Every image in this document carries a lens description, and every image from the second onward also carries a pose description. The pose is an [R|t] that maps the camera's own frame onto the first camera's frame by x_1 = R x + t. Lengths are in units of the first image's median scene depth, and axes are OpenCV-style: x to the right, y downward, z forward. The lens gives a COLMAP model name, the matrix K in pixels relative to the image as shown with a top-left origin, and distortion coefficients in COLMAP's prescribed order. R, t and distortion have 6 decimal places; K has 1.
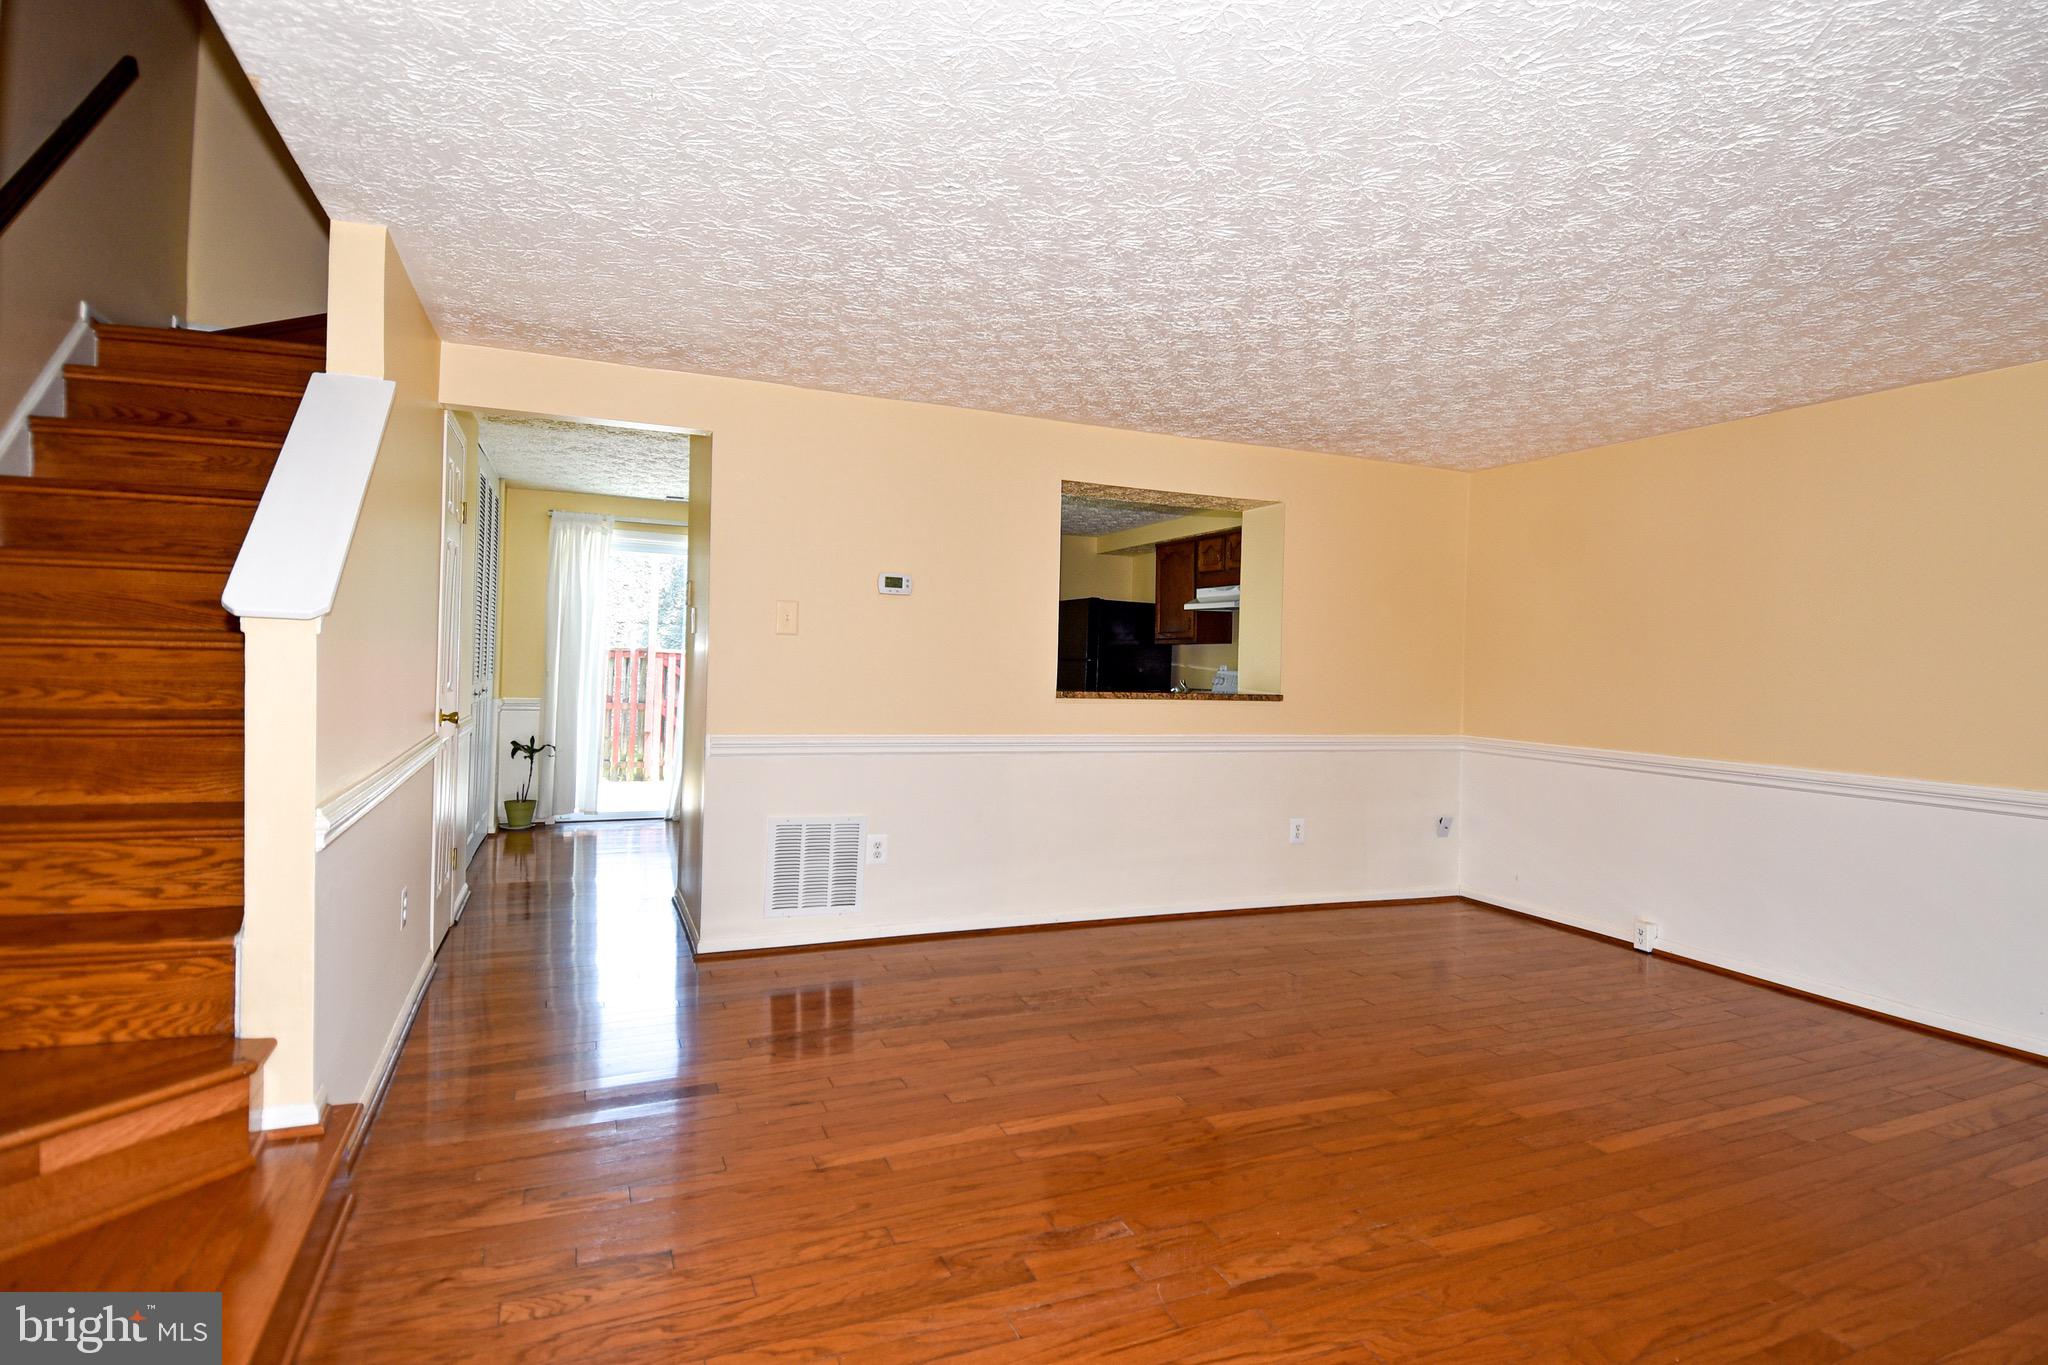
lens RADIAL K [[1057.3, 0, 1082.0], [0, 1057.3, 664.3], [0, 0, 1]] dist [0.051607, -0.054028]
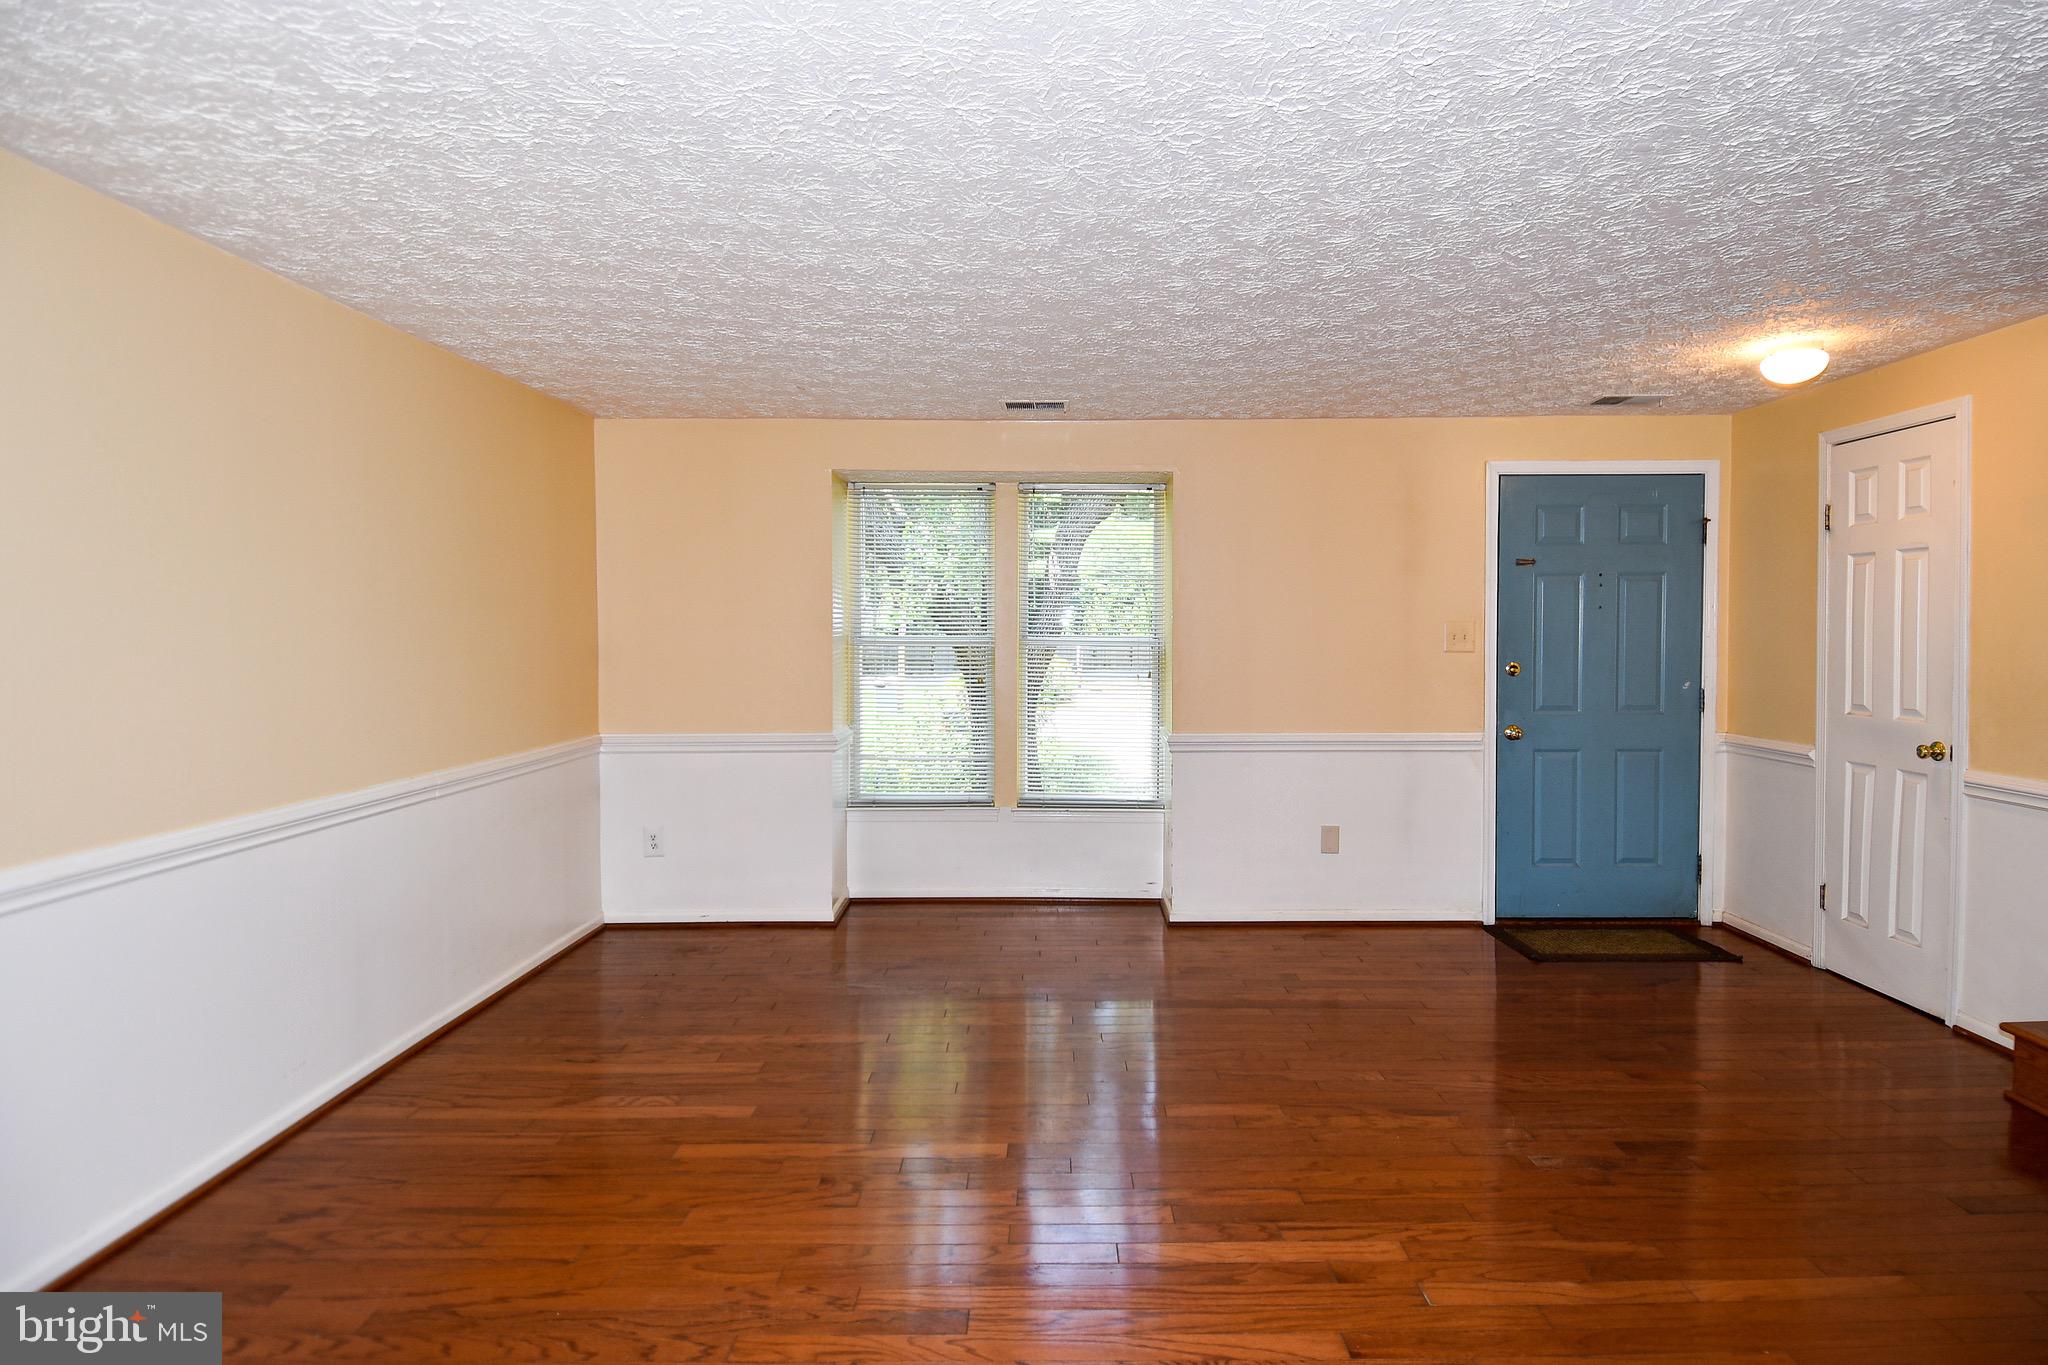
lens RADIAL K [[1135.4, 0, 1039.0], [0, 1135.4, 648.6], [0, 0, 1]] dist [-0.003609, 0.000038]
pose [[-0.911025, -0.031250, 0.411165, 0.025928], [-0.019998, 0.999299, 0.031639, -0.042494], [-0.411866, 0.020601, -0.911012, 1.563952]]
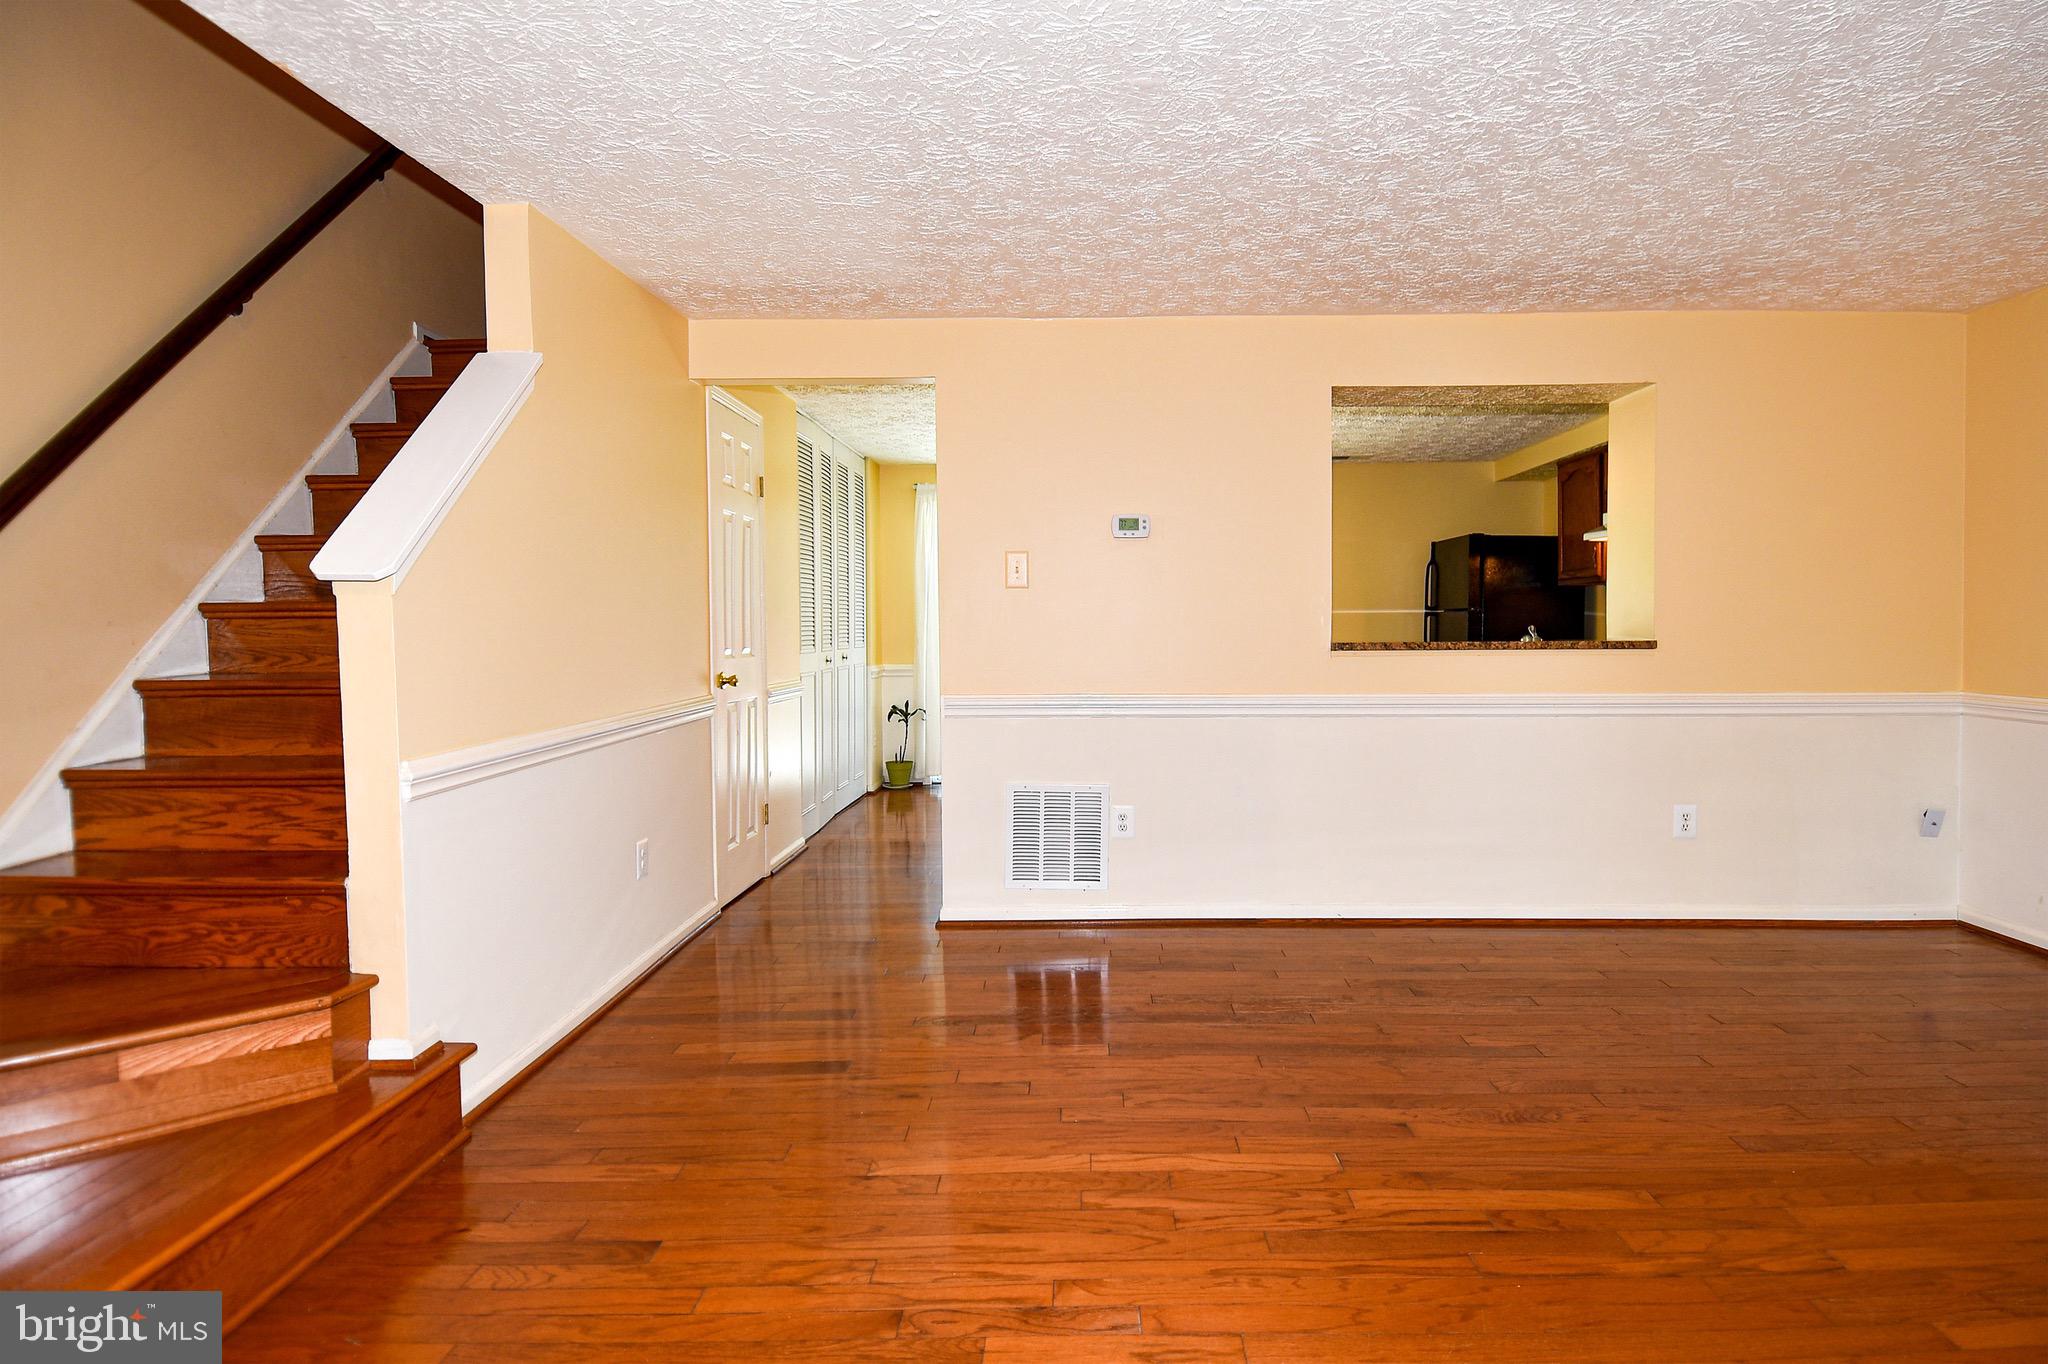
lens RADIAL K [[1109.4, 0, 1106.4], [0, 1109.4, 660.7], [0, 0, 1]] dist [0.056308, -0.067318]
pose [[0.915559, -0.018237, -0.401770, 0.236446], [0.029856, 0.999297, 0.022676, 0.020810], [0.401074, -0.032756, 0.915460, 0.177214]]
